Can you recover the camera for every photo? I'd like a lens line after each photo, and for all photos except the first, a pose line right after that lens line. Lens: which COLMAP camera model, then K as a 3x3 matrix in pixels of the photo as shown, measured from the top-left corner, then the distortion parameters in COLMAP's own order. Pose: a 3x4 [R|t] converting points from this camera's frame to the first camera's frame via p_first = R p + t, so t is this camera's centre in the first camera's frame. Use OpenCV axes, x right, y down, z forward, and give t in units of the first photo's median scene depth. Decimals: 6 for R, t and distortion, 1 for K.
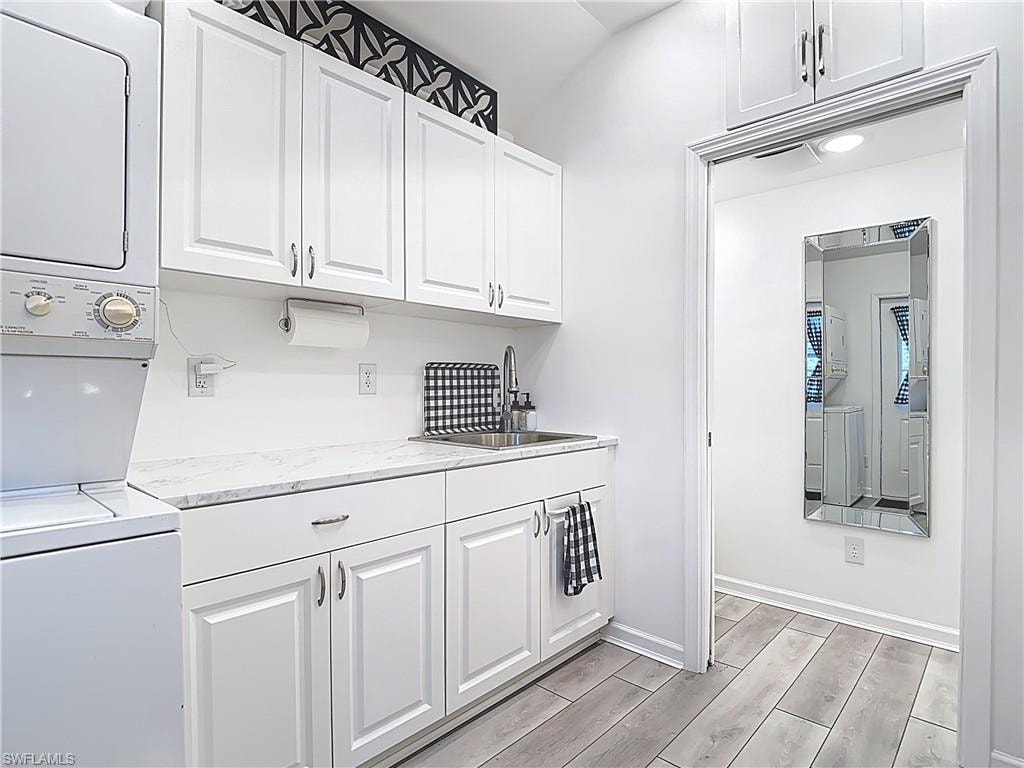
lens RADIAL K [[538.3, 0, 516.6], [0, 538.3, 387.0], [0, 0, 1]] dist [-0.010428, -0.007949]
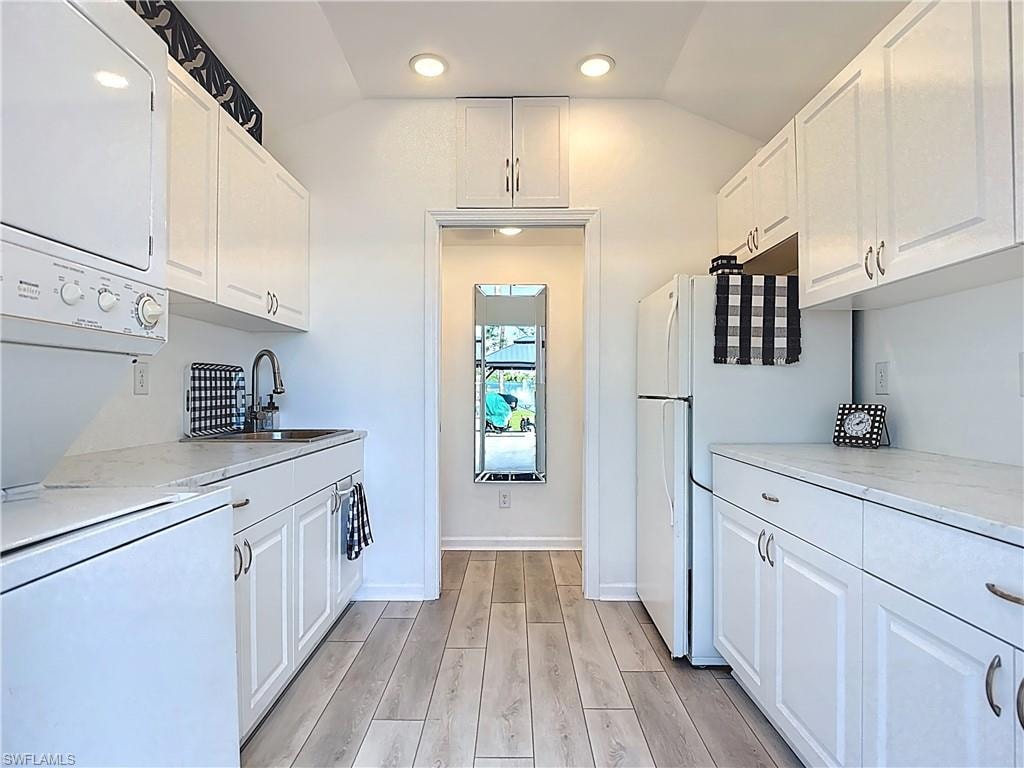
lens RADIAL K [[538.3, 0, 512.7], [0, 538.3, 386.2], [0, 0, 1]] dist [-0.010428, -0.007949]
pose [[0.730829, 0.007749, 0.682517, -0.441882], [0.001141, 0.999920, -0.012574, 0.011019], [-0.682560, 0.009968, 0.730761, -0.130710]]
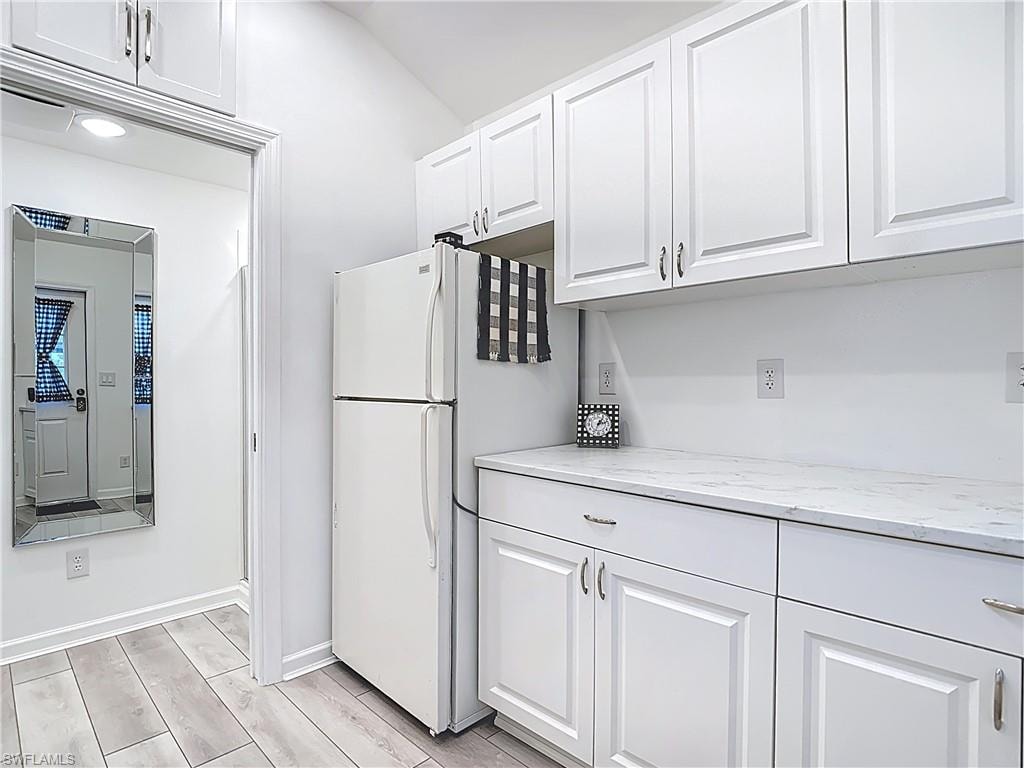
lens RADIAL K [[538.3, 0, 519.0], [0, 538.3, 386.0], [0, 0, 1]] dist [-0.010428, -0.007949]
pose [[0.022519, -0.007123, 0.999721, -0.311312], [0.000213, 0.999975, 0.007120, -0.008090], [-0.999746, 0.000052, 0.022520, 0.259456]]
